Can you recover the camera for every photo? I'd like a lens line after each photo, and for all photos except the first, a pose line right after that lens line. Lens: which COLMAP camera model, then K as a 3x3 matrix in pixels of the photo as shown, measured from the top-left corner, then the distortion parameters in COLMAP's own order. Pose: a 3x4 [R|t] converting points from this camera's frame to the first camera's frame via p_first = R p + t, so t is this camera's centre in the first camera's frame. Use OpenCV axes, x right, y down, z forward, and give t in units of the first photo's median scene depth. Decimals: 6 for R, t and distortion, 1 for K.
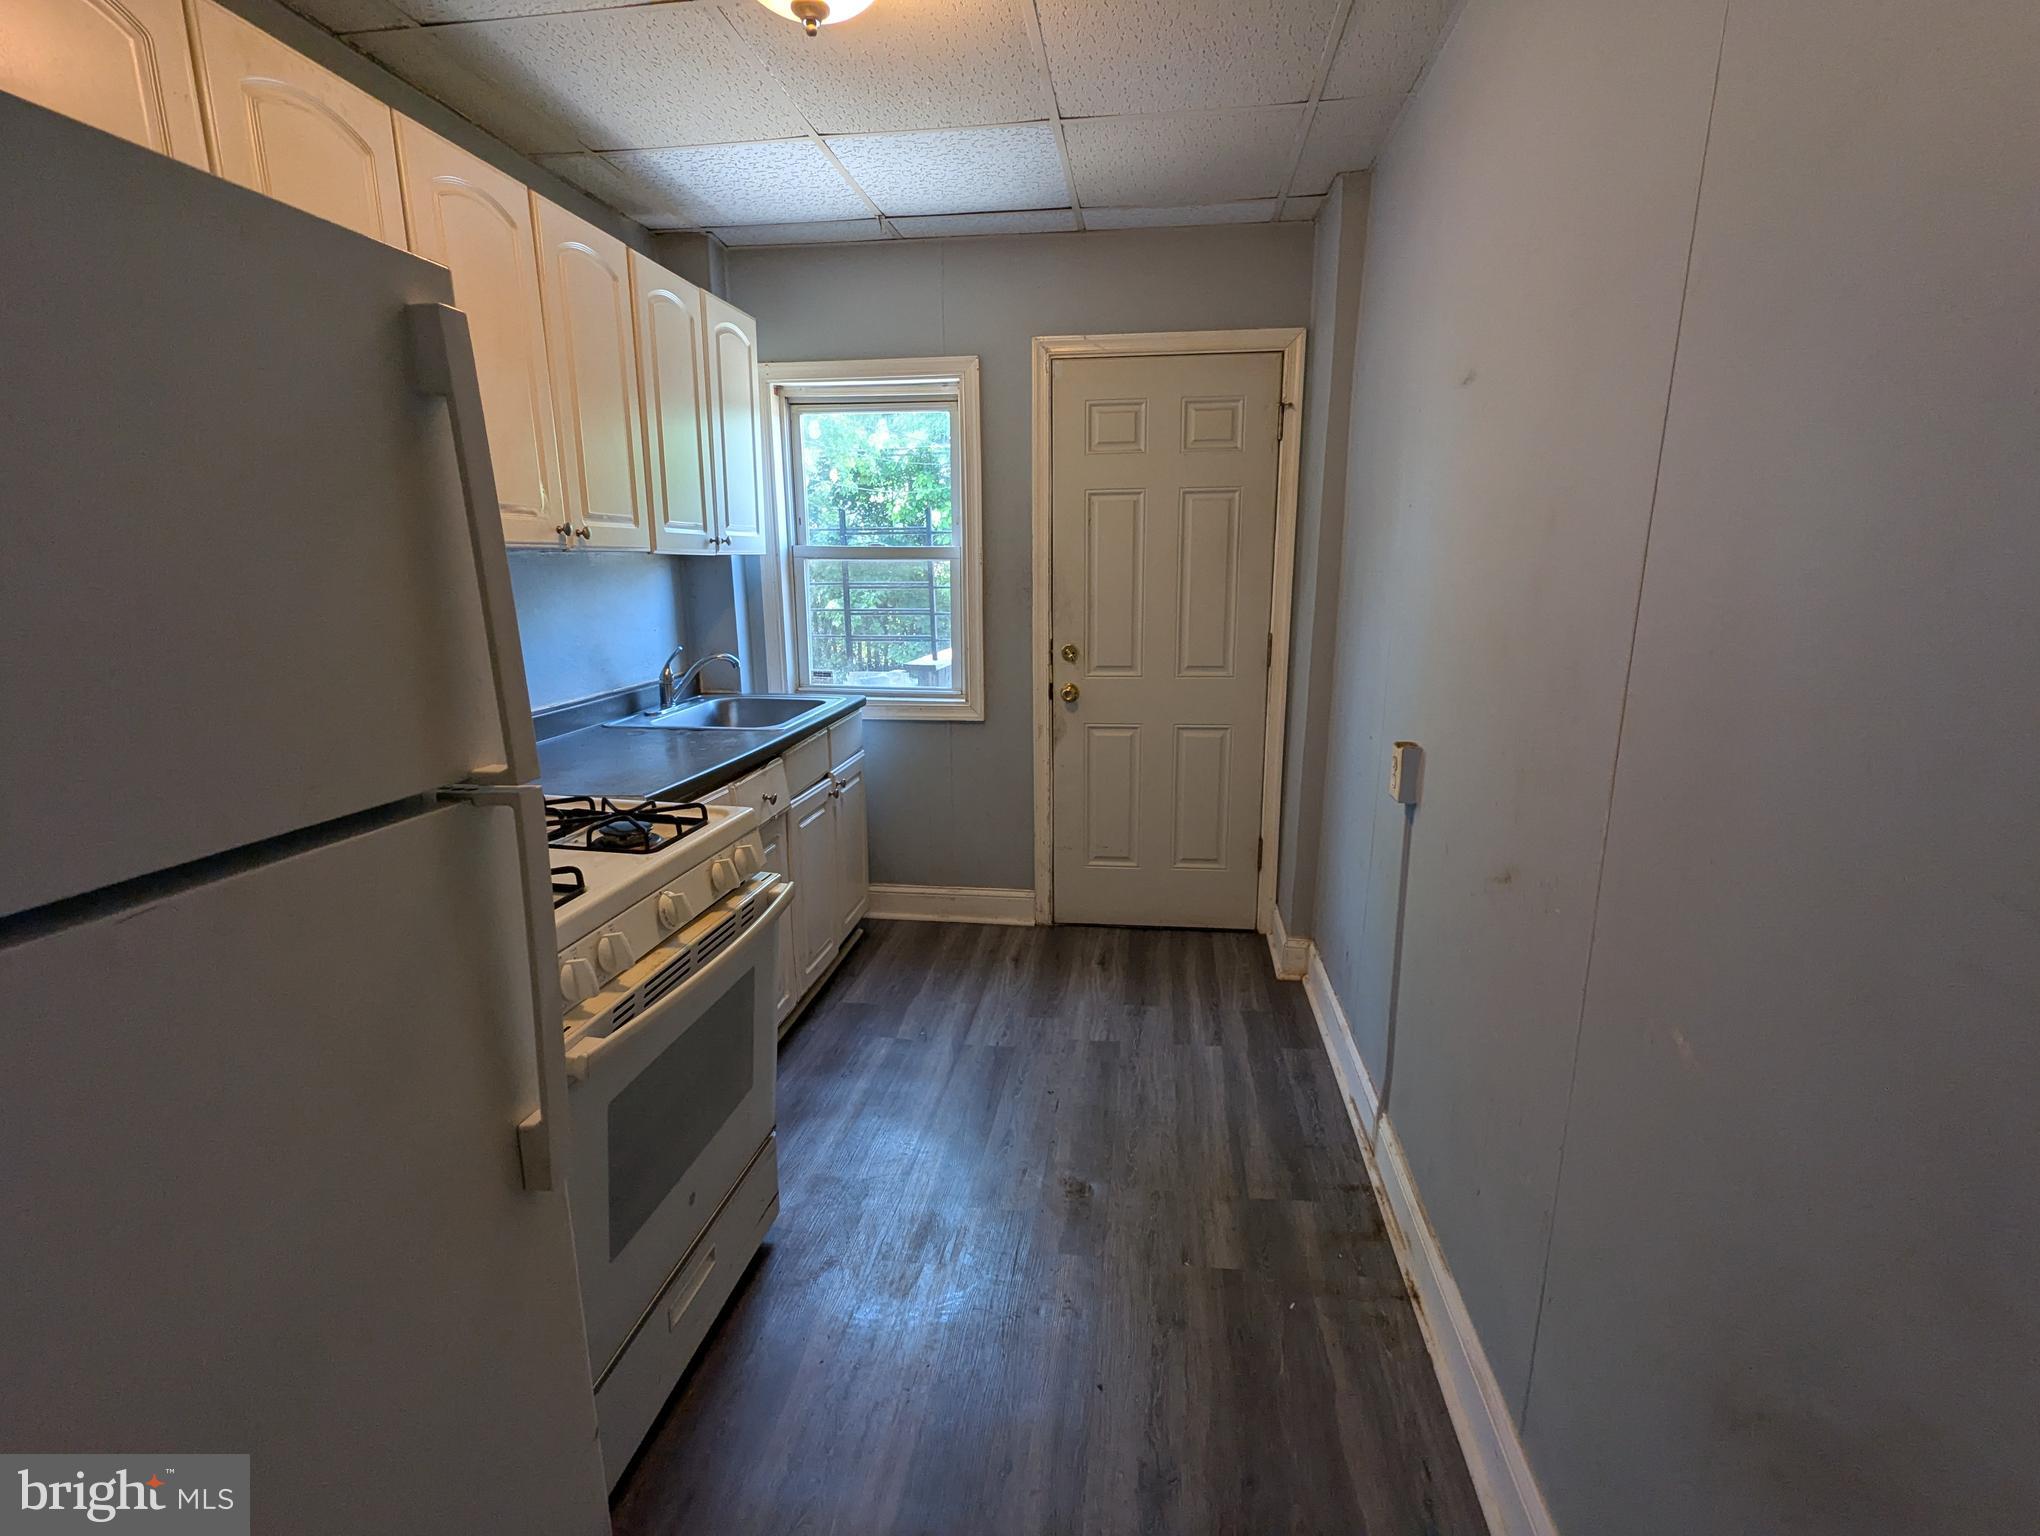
lens RADIAL K [[966.1, 0, 1022.2], [0, 966.1, 772.9], [0, 0, 1]] dist [-0.005373, -0.000841]
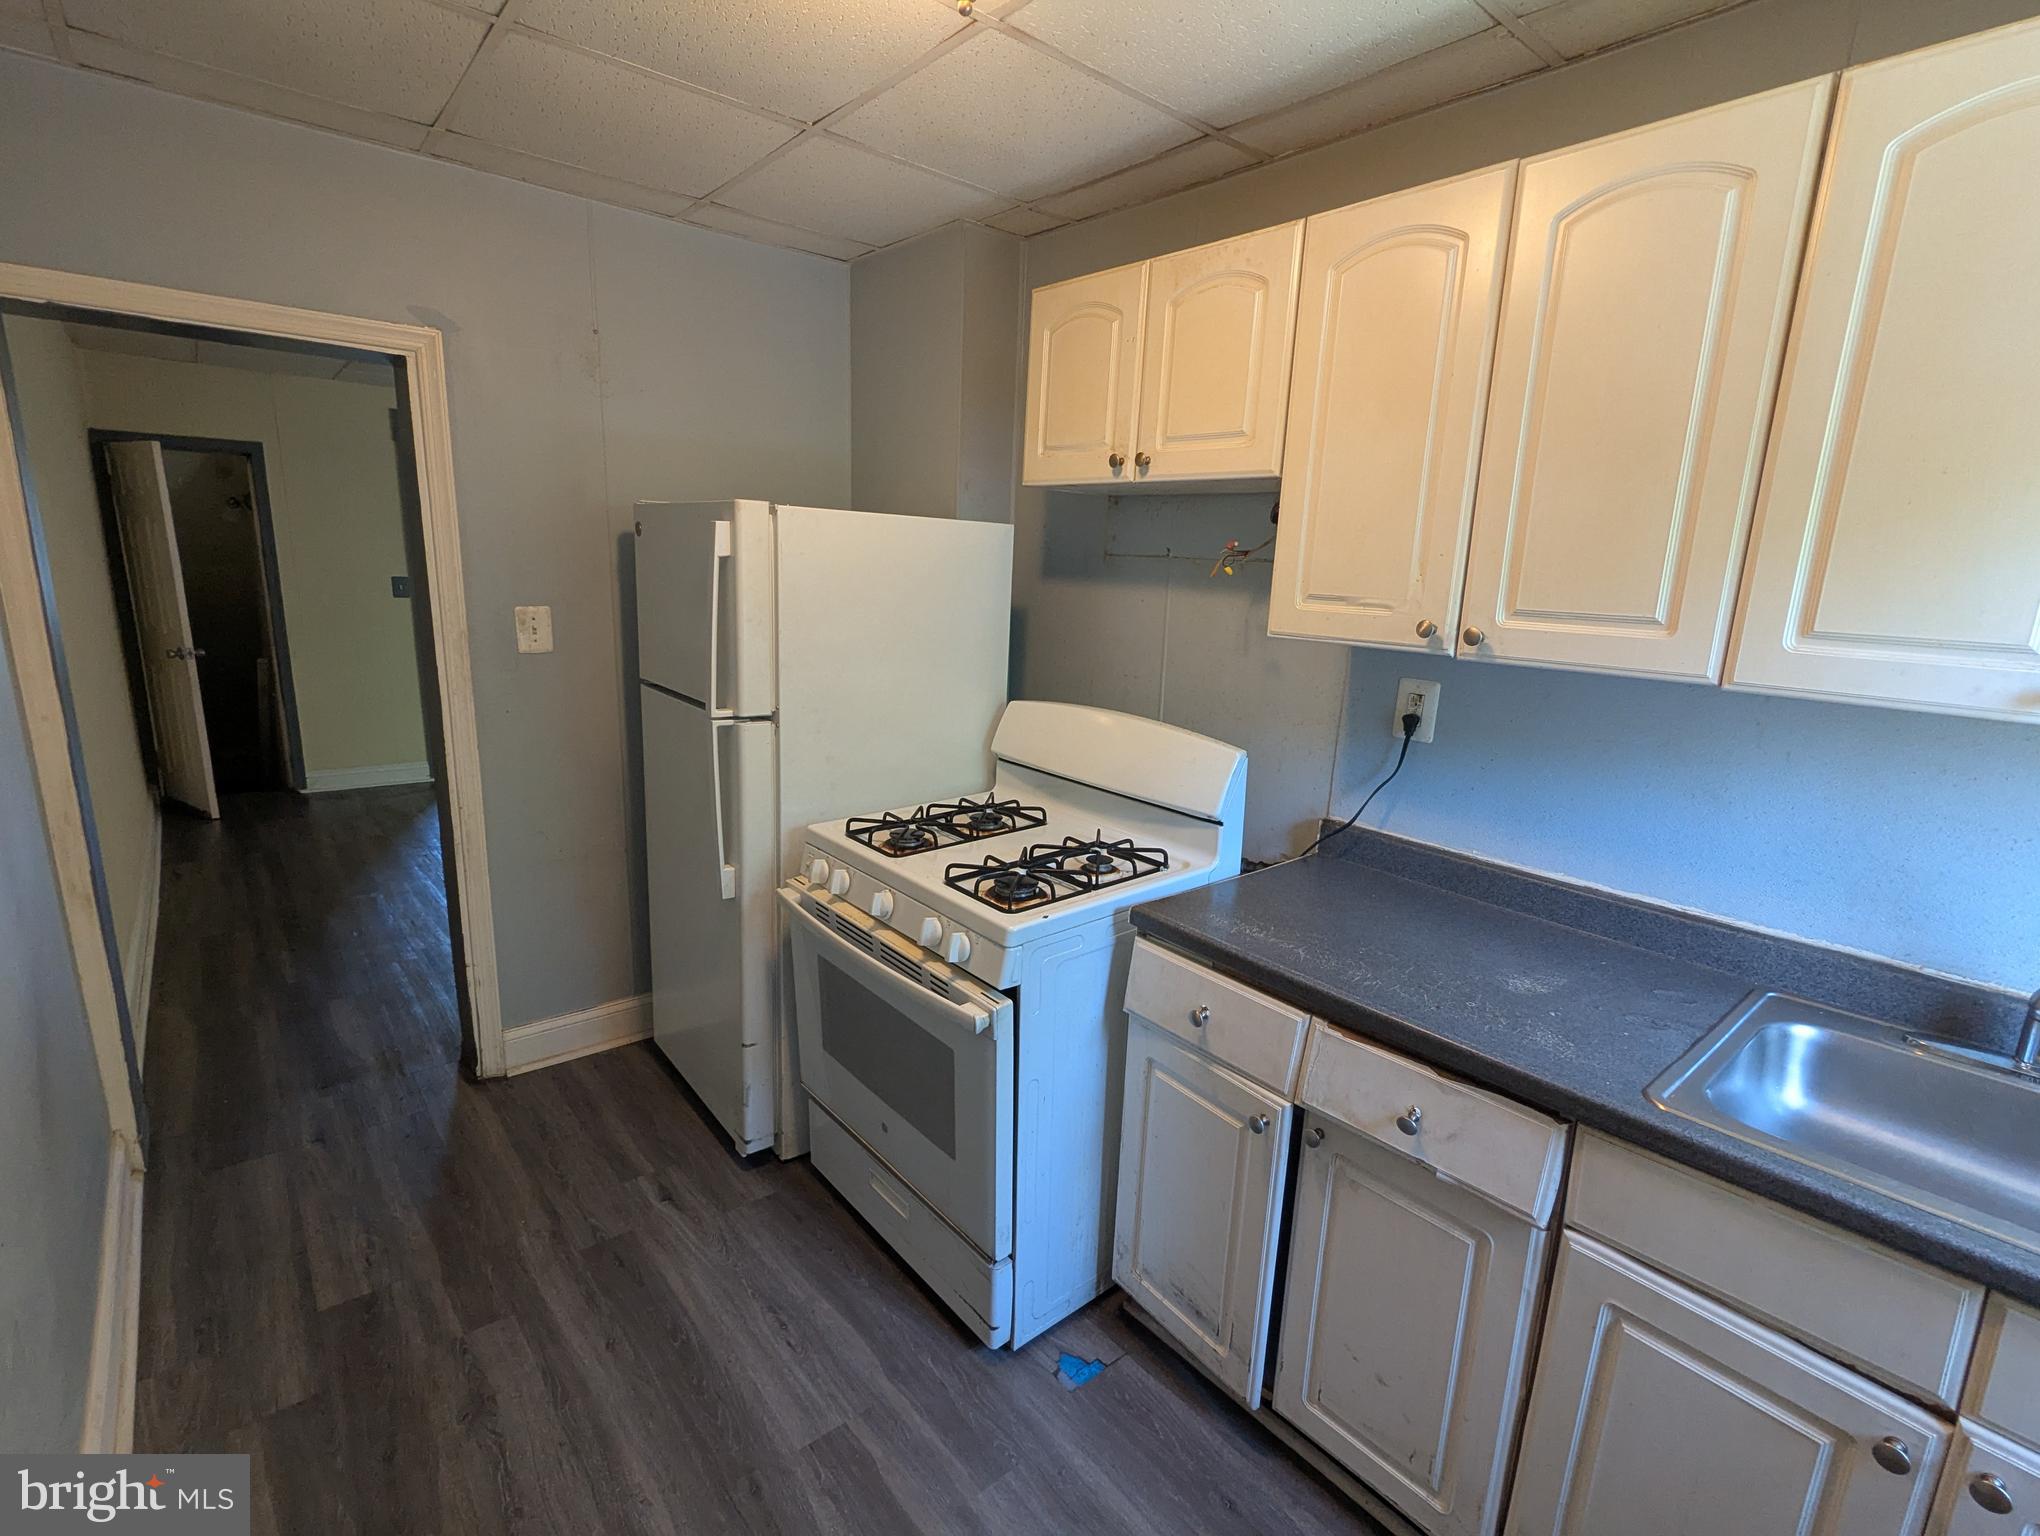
lens RADIAL K [[966.1, 0, 1021.3], [0, 966.1, 770.9], [0, 0, 1]] dist [-0.005373, -0.000841]
pose [[-0.666447, 0.141554, -0.731991, 0.419335], [-0.193317, 0.915421, 0.353033, -0.493650], [0.720054, 0.376784, -0.582715, 1.737107]]
